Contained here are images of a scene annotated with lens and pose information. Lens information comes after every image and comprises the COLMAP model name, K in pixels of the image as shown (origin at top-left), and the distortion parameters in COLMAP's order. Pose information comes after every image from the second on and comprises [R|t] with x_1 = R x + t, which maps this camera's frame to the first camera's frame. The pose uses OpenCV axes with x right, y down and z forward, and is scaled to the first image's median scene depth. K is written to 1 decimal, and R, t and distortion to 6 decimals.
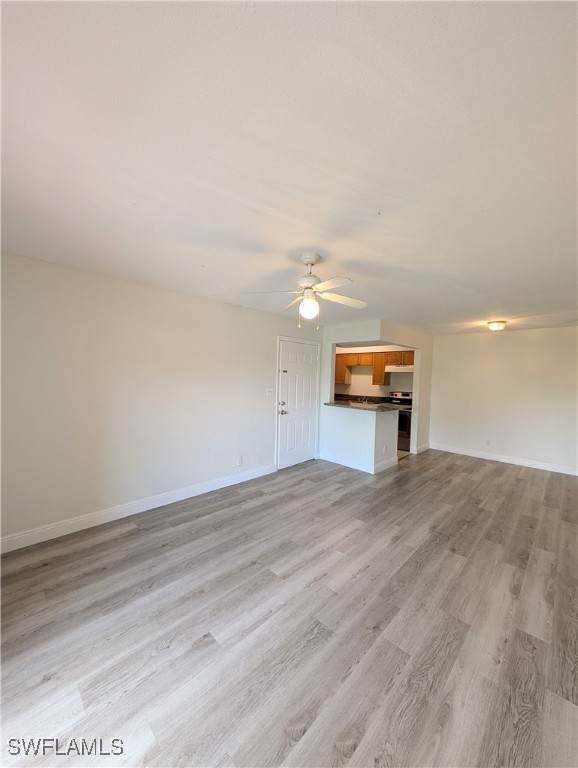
lens RADIAL K [[290.2, 0, 289.0], [0, 290.2, 384.0], [0, 0, 1]] dist [-0.000764, 0.000265]
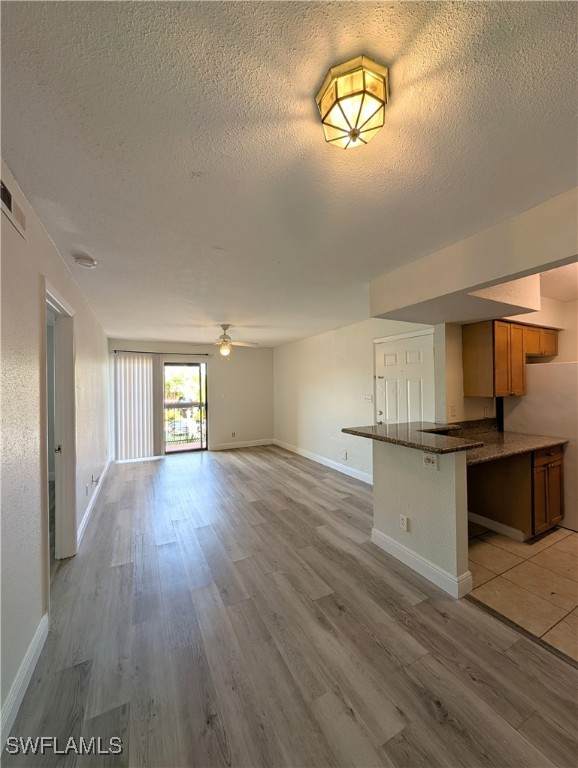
lens RADIAL K [[290.2, 0, 289.0], [0, 290.2, 384.0], [0, 0, 1]] dist [-0.000764, 0.000265]
pose [[-0.310814, -0.026943, -0.950089, 1.338885], [-0.027546, 0.999434, -0.019330, 0.004846], [0.950072, 0.020163, -0.311380, 1.481759]]
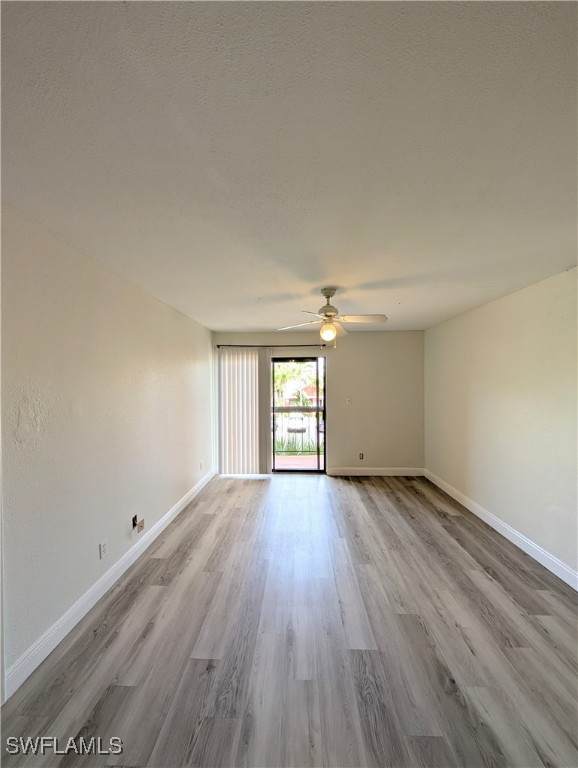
lens RADIAL K [[290.2, 0, 289.0], [0, 290.2, 384.0], [0, 0, 1]] dist [-0.000764, 0.000265]
pose [[-0.735553, -0.020813, -0.677147, 0.721878], [-0.037267, 0.999258, 0.009768, -0.033728], [0.676441, 0.032421, -0.735783, 1.279826]]
